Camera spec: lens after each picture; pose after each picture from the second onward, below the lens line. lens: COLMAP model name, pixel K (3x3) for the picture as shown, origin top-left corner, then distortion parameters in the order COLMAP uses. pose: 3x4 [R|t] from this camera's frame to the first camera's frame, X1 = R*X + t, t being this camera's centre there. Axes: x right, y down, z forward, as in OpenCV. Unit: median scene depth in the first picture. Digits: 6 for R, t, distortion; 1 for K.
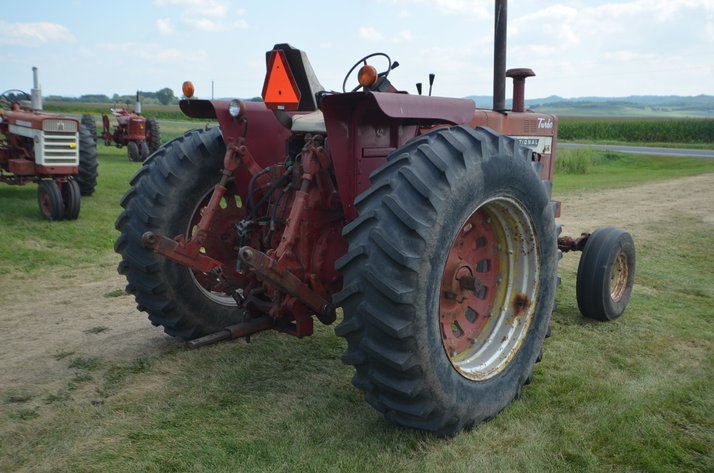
lens RADIAL K [[677.2, 0, 366.4], [0, 677.2, 234.7], [0, 0, 1]] dist [0.018391, 0.000000]
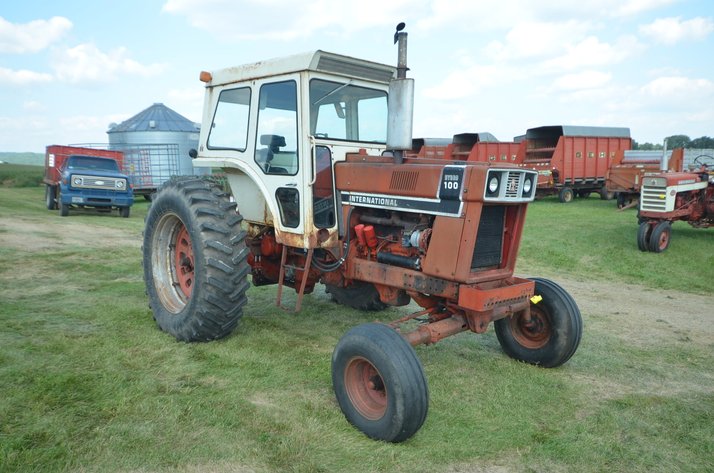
lens RADIAL K [[566.9, 0, 356.0], [0, 566.9, 230.1], [0, 0, 1]] dist [0.012950, -0.002367]
pose [[-0.113755, 0.089027, -0.989512, 0.725479], [-0.169109, 0.979708, 0.107586, -0.084273], [0.979011, 0.179574, -0.096391, 0.522749]]
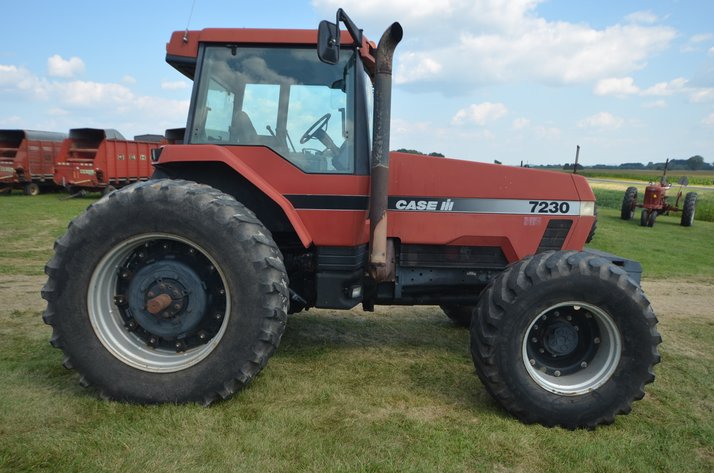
lens RADIAL K [[518.8, 0, 360.2], [0, 518.8, 240.3], [0, 0, 1]] dist [0.017427, -0.005688]
pose [[0.638857, 0.092566, -0.763736, 0.477236], [-0.135998, 0.990689, 0.006311, -0.035390], [0.757209, 0.099835, 0.645498, 0.206131]]
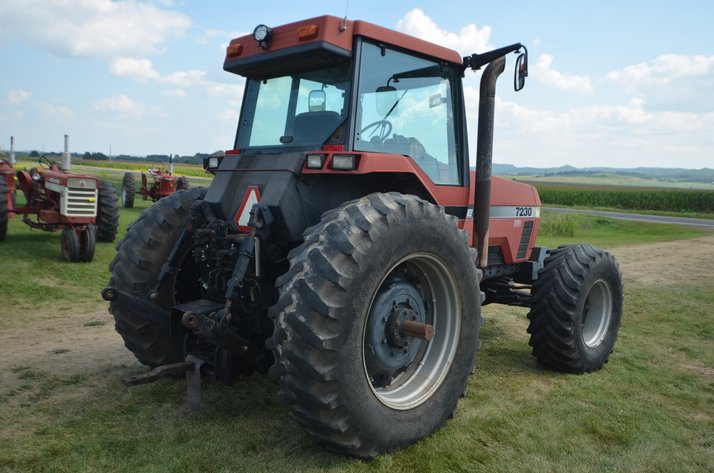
lens RADIAL K [[614.0, 0, 369.9], [0, 614.0, 231.2], [0, 0, 1]] dist [0.014951, 0.005447]
pose [[0.998513, 0.029810, -0.045642, 0.105222], [-0.033715, 0.995610, -0.087318, 0.001730], [0.042839, 0.088727, 0.995134, -0.051128]]
